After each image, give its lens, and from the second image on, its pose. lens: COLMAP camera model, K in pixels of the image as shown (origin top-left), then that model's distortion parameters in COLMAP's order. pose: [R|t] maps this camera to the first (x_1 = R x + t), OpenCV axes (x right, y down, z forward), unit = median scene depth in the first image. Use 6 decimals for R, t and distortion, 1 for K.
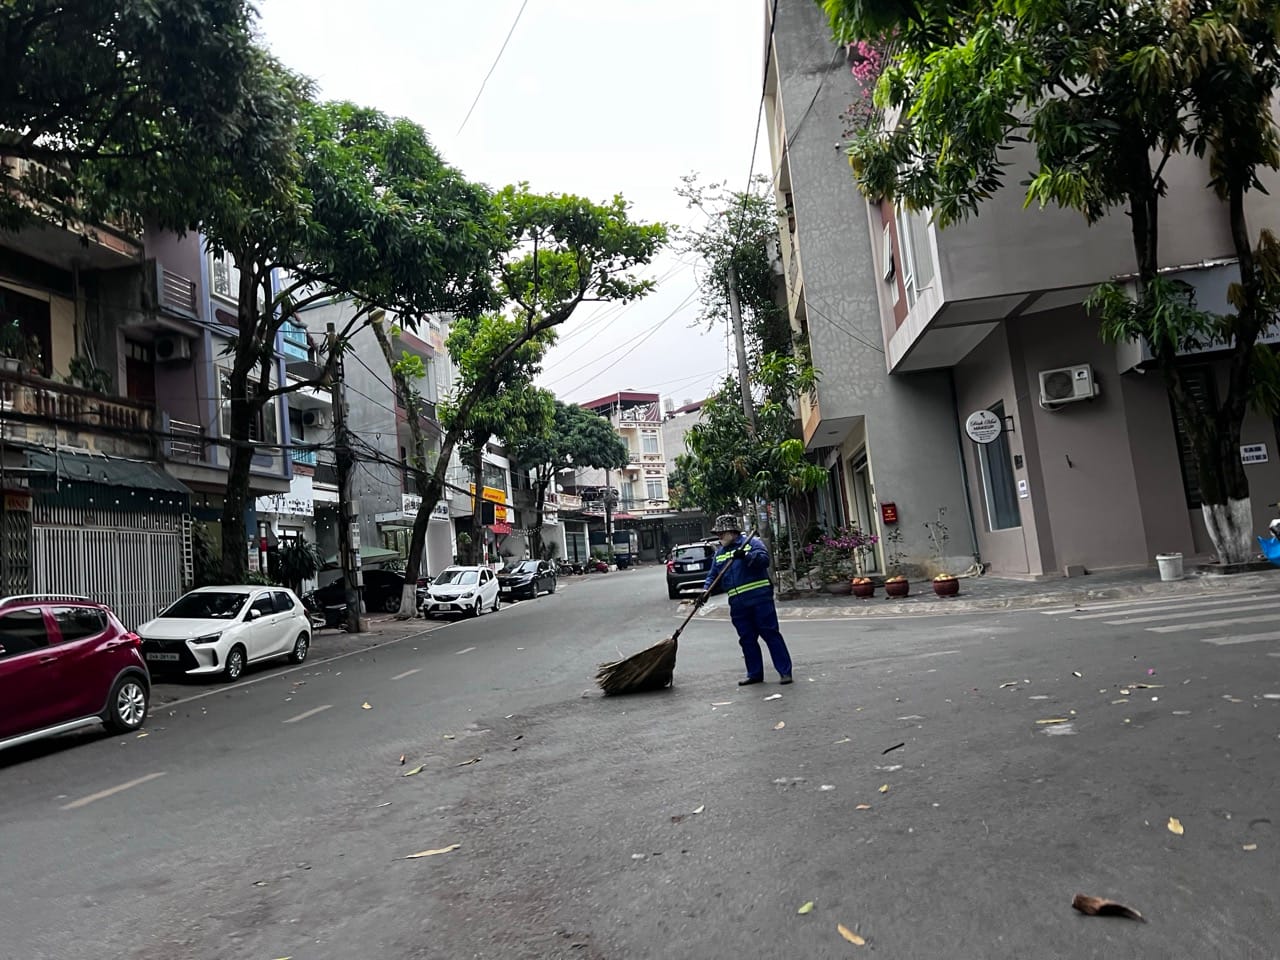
lens RADIAL K [[907.1, 0, 639.6], [0, 907.1, 474.7], [0, 0, 1]] dist [0.058462, 0.002334]
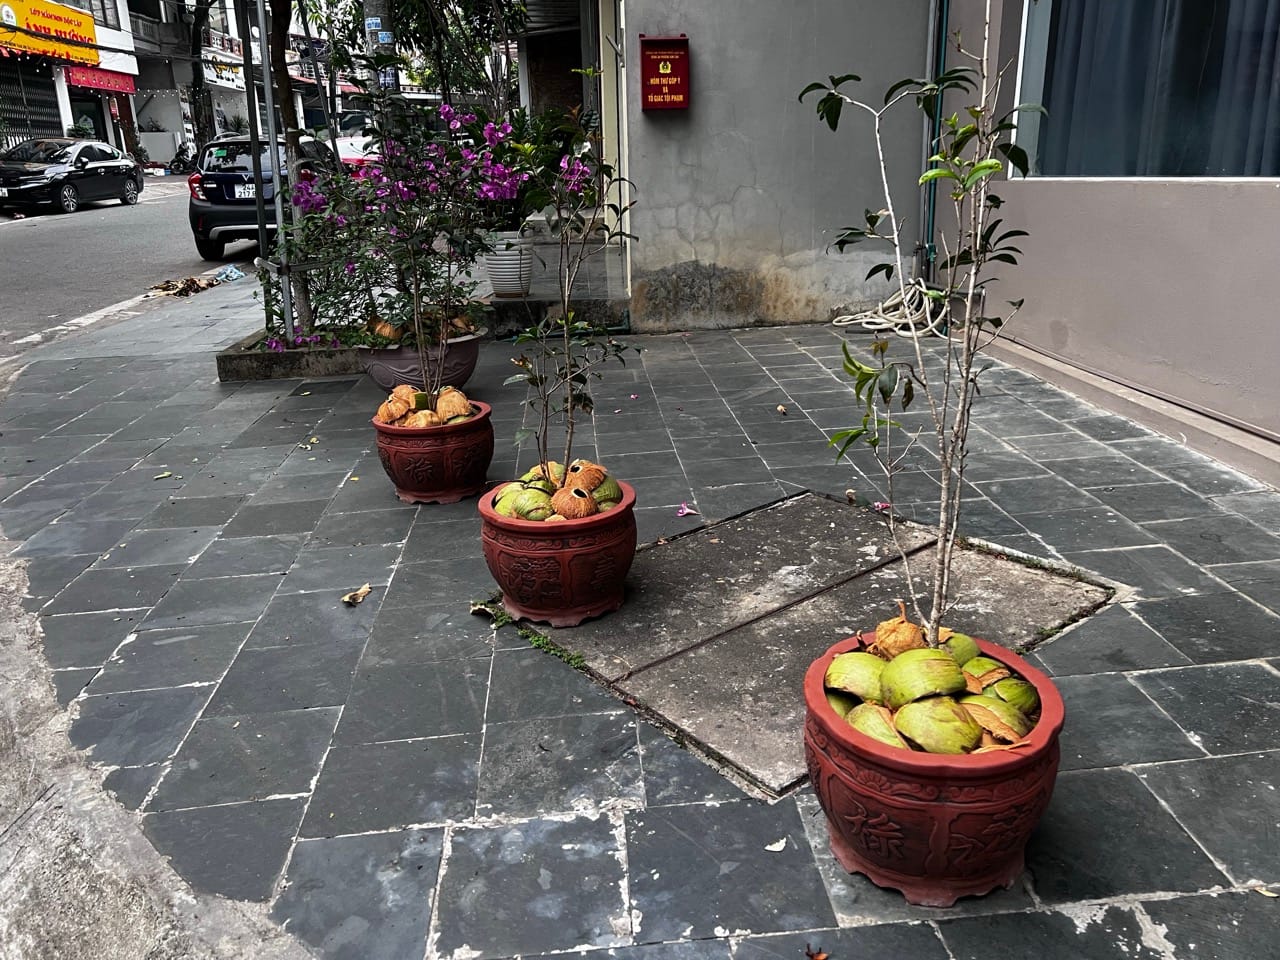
lens RADIAL K [[907.1, 0, 641.6], [0, 907.1, 481.5], [0, 0, 1]] dist [0.058462, 0.002334]
pose [[0.977217, 0.005270, 0.212179, 0.150219], [-0.093096, 0.909035, 0.406188, 0.030096], [-0.190738, -0.416686, 0.888815, 0.505232]]
